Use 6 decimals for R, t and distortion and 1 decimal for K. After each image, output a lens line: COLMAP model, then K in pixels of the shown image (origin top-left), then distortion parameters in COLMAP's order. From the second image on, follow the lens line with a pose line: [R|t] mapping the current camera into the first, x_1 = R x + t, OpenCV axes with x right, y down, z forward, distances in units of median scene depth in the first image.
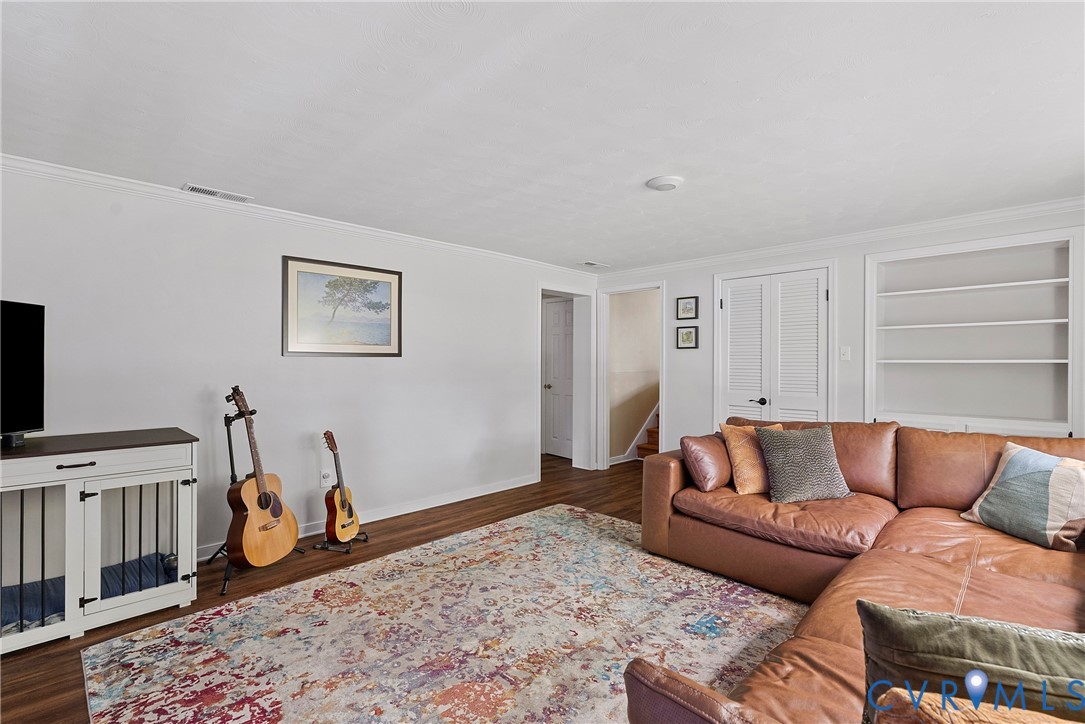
lens RADIAL K [[495.7, 0, 540.7], [0, 495.7, 366.4], [0, 0, 1]] dist [-0.004906, 0.000768]
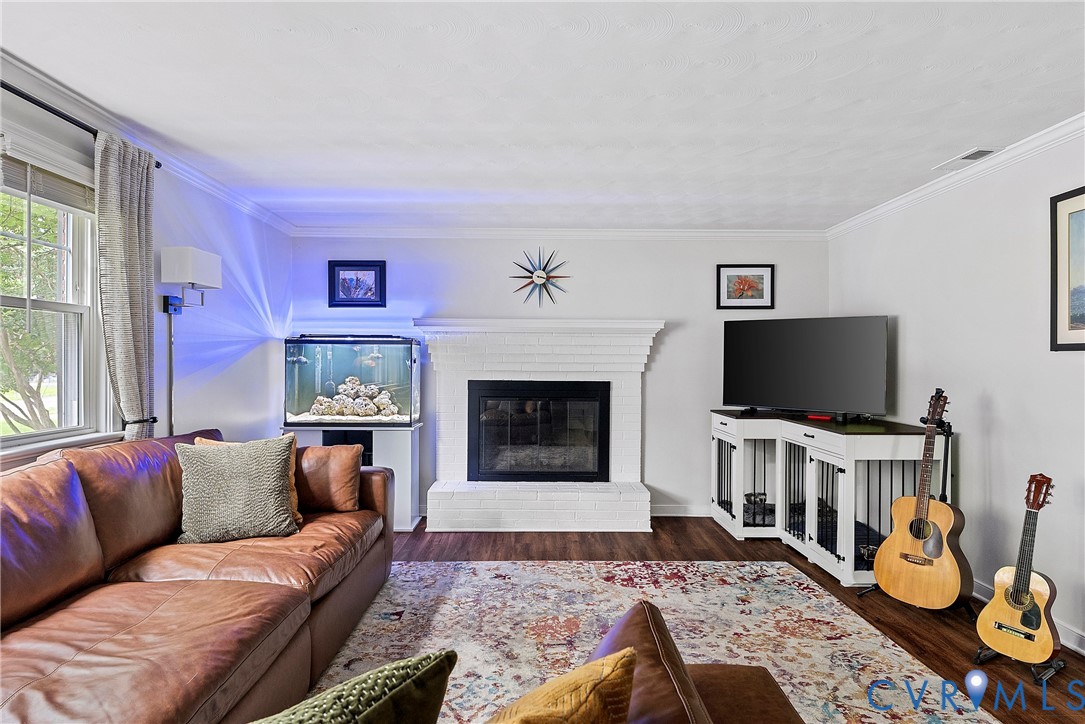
lens RADIAL K [[625.3, 0, 541.5], [0, 625.3, 358.4], [0, 0, 1]] dist [-0.003618, 0.000752]
pose [[-0.696556, -0.010601, -0.717424, 0.667856], [-0.012943, 0.999914, -0.002209, -0.000644], [0.717386, 0.007747, -0.696633, 1.349677]]
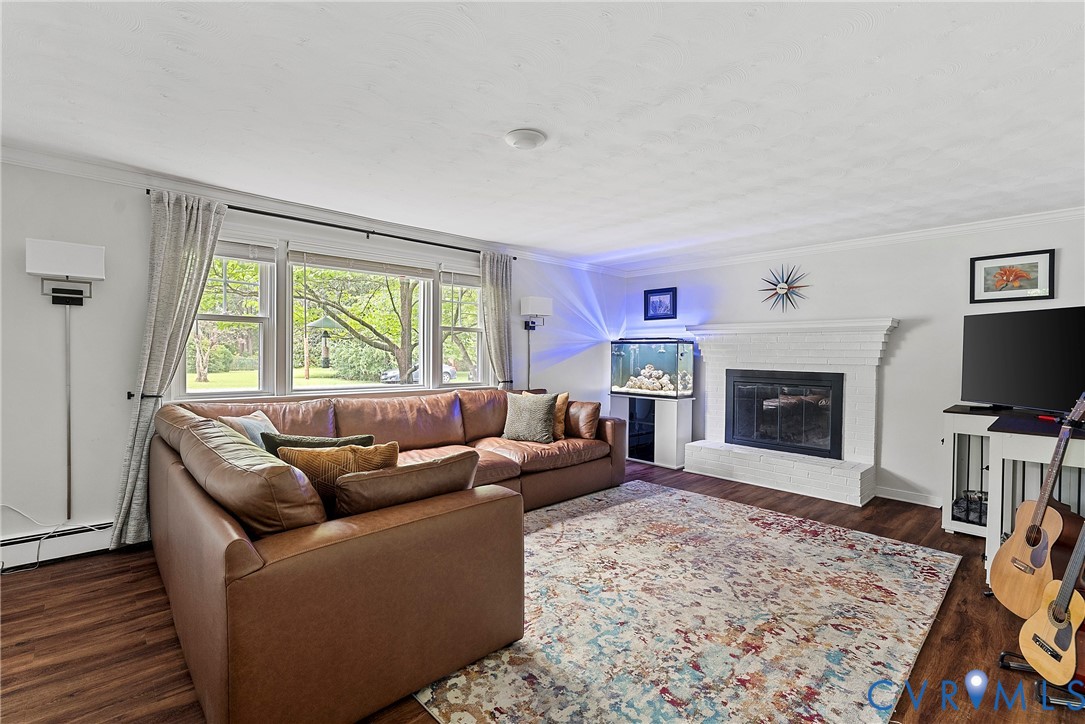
lens RADIAL K [[490.8, 0, 543.4], [0, 490.8, 359.2], [0, 0, 1]] dist [-0.003400, 0.001458]
pose [[-0.999472, -0.015123, 0.028746, 0.191730], [-0.014600, 0.999726, 0.018308, -0.002916], [-0.029015, 0.017879, -0.999419, 1.885655]]
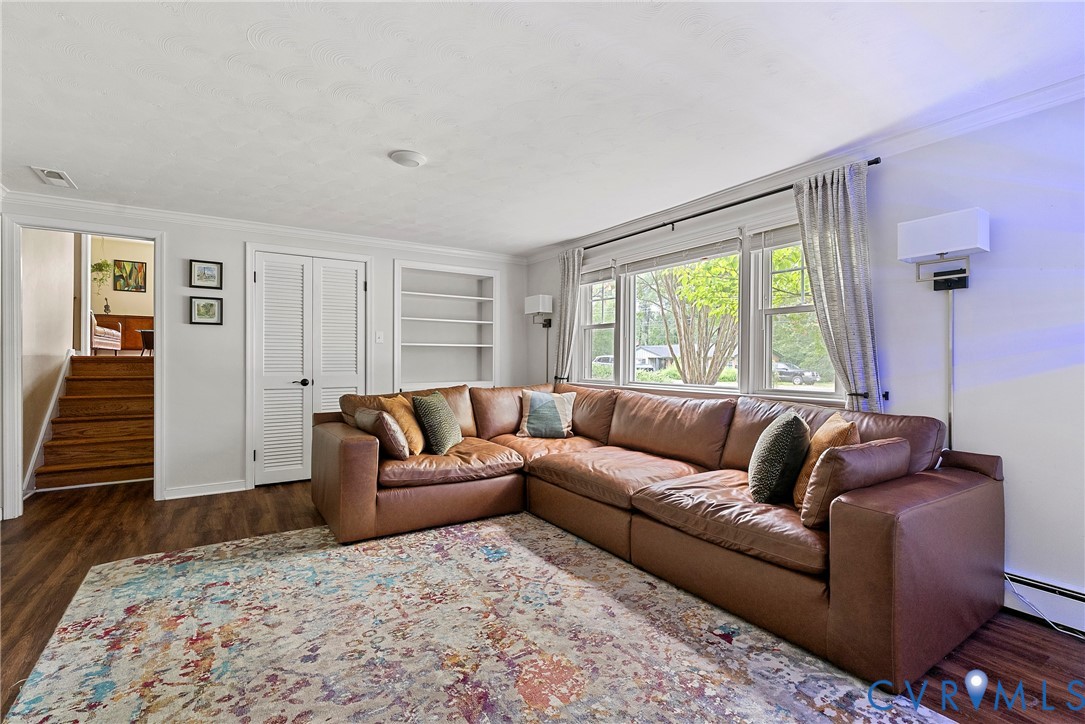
lens RADIAL K [[490.8, 0, 543.4], [0, 490.8, 359.2], [0, 0, 1]] dist [-0.003400, 0.001458]
pose [[0.198629, -0.002346, 0.980072, -0.687457], [0.003824, 0.999991, 0.001619, 0.039645], [-0.980067, 0.003426, 0.198637, 0.534993]]
